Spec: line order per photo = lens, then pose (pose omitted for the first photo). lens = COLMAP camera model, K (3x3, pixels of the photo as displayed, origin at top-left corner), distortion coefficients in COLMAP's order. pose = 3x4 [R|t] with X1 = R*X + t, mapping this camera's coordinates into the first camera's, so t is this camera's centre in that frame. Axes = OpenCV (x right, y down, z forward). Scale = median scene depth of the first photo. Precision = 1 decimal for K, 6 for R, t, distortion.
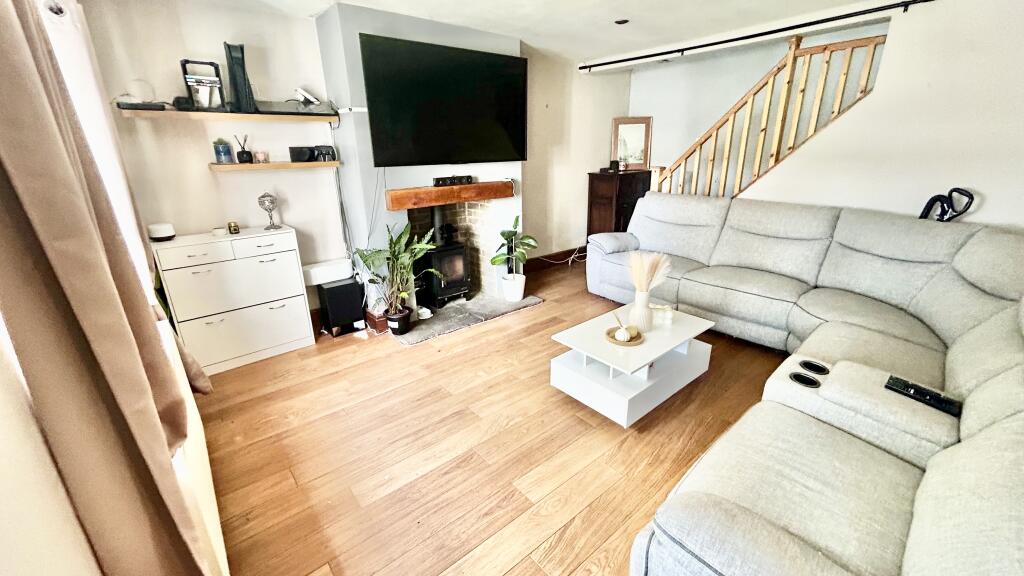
lens RADIAL K [[415.0, 0, 512.5], [0, 415.0, 285.0], [0, 0, 1]] dist [-0.003981, 0.002041]
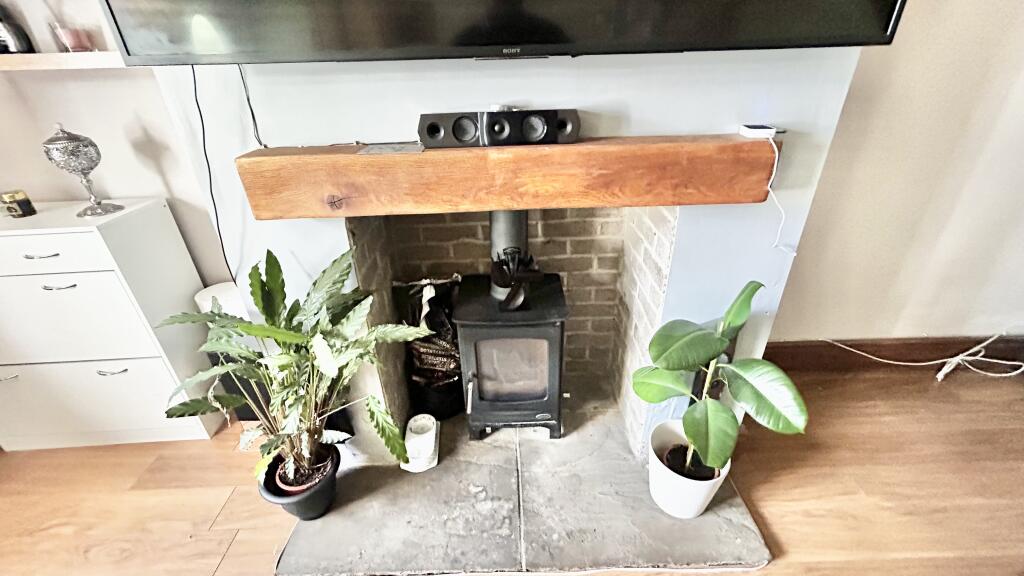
lens RADIAL K [[415.0, 0, 510.7], [0, 415.0, 287.8], [0, 0, 1]] dist [-0.003981, 0.002041]
pose [[0.774168, 0.299417, -0.557686, 0.039129], [-0.183706, 0.949407, 0.254711, -0.202604], [0.605736, -0.094739, 0.790005, 0.716558]]
